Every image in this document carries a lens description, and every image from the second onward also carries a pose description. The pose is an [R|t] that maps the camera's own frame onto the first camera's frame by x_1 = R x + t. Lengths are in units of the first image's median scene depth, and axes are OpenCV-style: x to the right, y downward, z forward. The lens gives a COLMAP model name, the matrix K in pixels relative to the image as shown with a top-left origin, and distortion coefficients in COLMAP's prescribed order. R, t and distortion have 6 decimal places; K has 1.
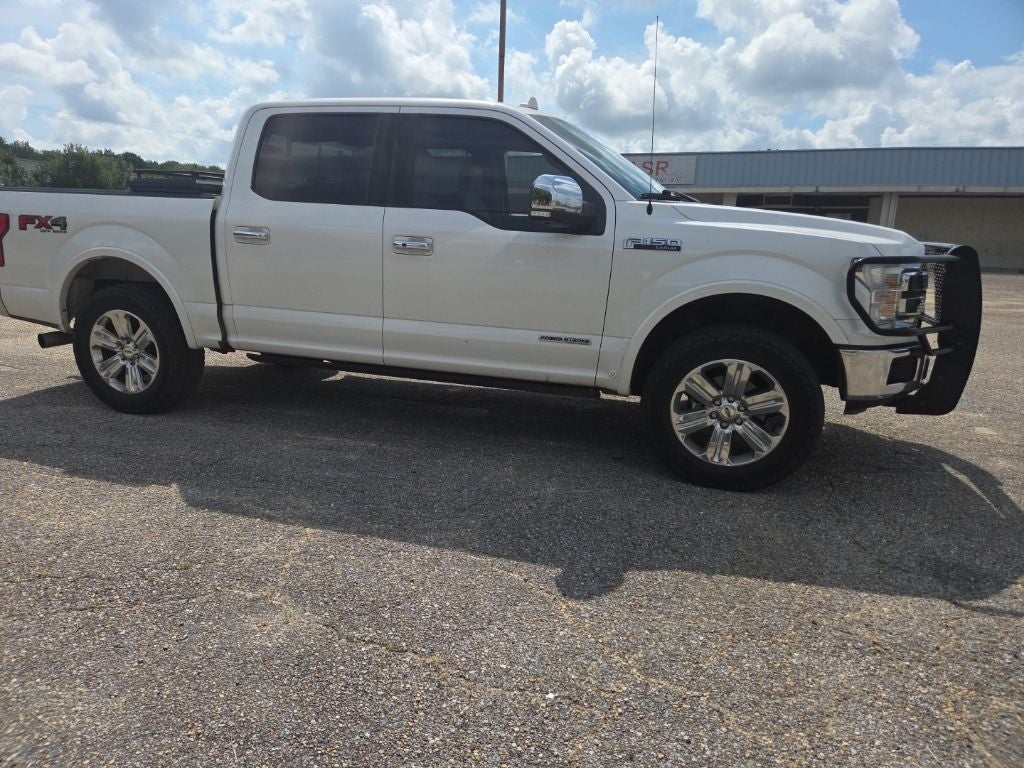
lens RADIAL K [[679.3, 0, 501.6], [0, 679.3, 386.1], [0, 0, 1]] dist [0.072669, -0.066387]
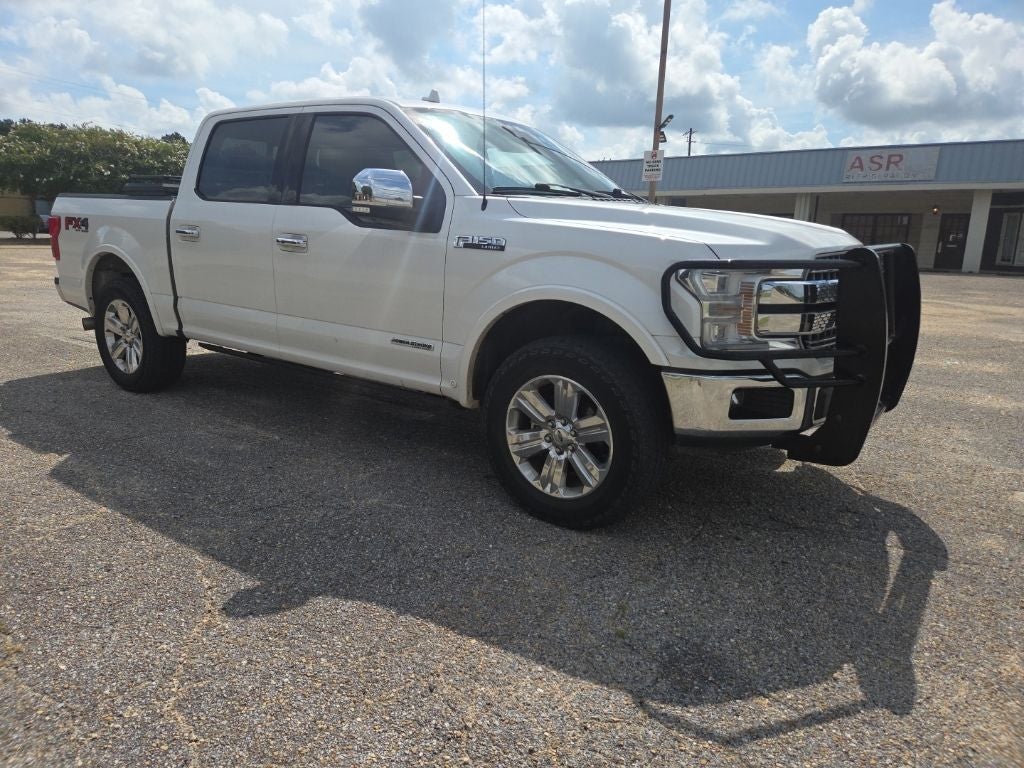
lens RADIAL K [[681.7, 0, 497.9], [0, 681.7, 379.0], [0, 0, 1]] dist [0.070575, -0.058300]
pose [[0.946935, 0.067700, -0.314216, 0.523595], [-0.073157, 0.997305, -0.005594, -0.023693], [0.312990, 0.028284, 0.949335, 0.146825]]
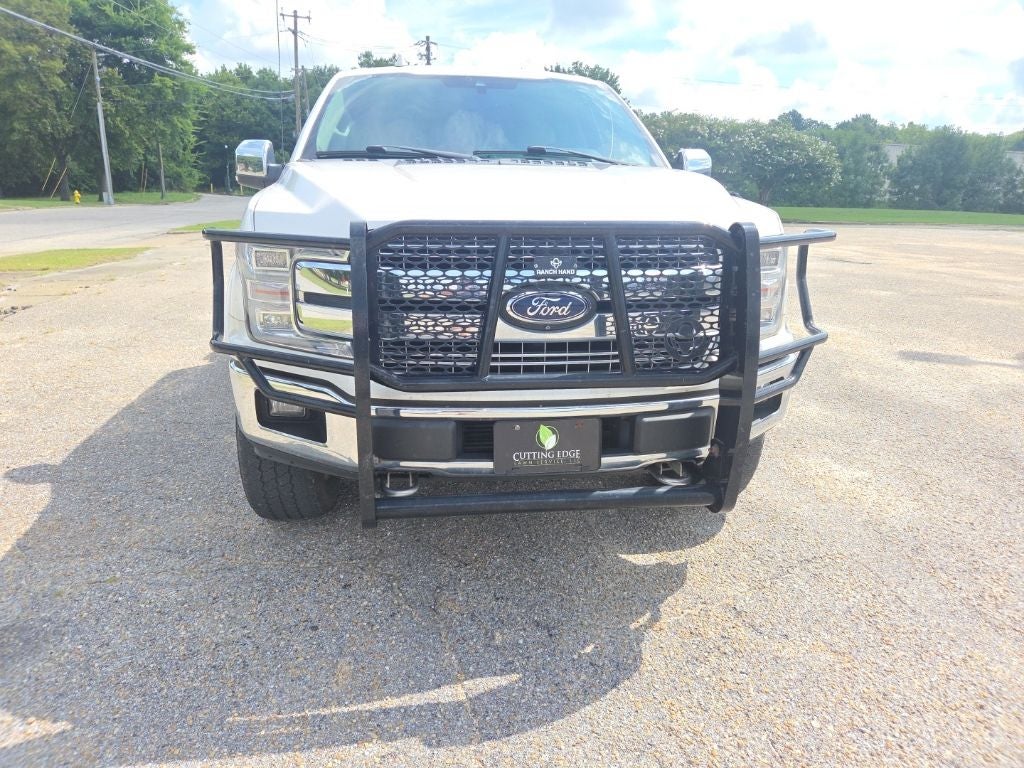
lens RADIAL K [[679.3, 0, 501.6], [0, 679.3, 386.1], [0, 0, 1]] dist [0.072669, -0.066387]
pose [[0.429475, 0.232615, -0.872606, 1.162617], [-0.213979, 0.964953, 0.151917, -0.180778], [0.877362, 0.121475, 0.464198, 0.852892]]
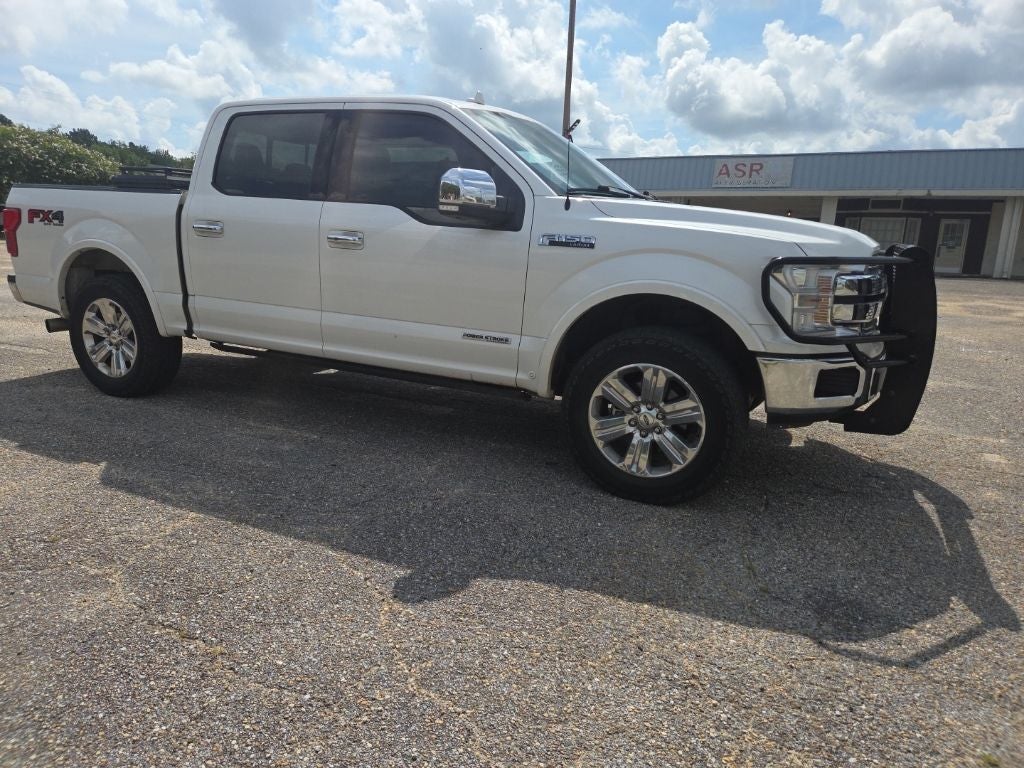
lens RADIAL K [[681.7, 0, 497.9], [0, 681.7, 379.0], [0, 0, 1]] dist [0.070575, -0.058300]
pose [[0.989144, 0.040362, -0.141294, 0.259324], [-0.042650, 0.999003, -0.013203, 0.003048], [0.140621, 0.019086, 0.989880, 0.037574]]
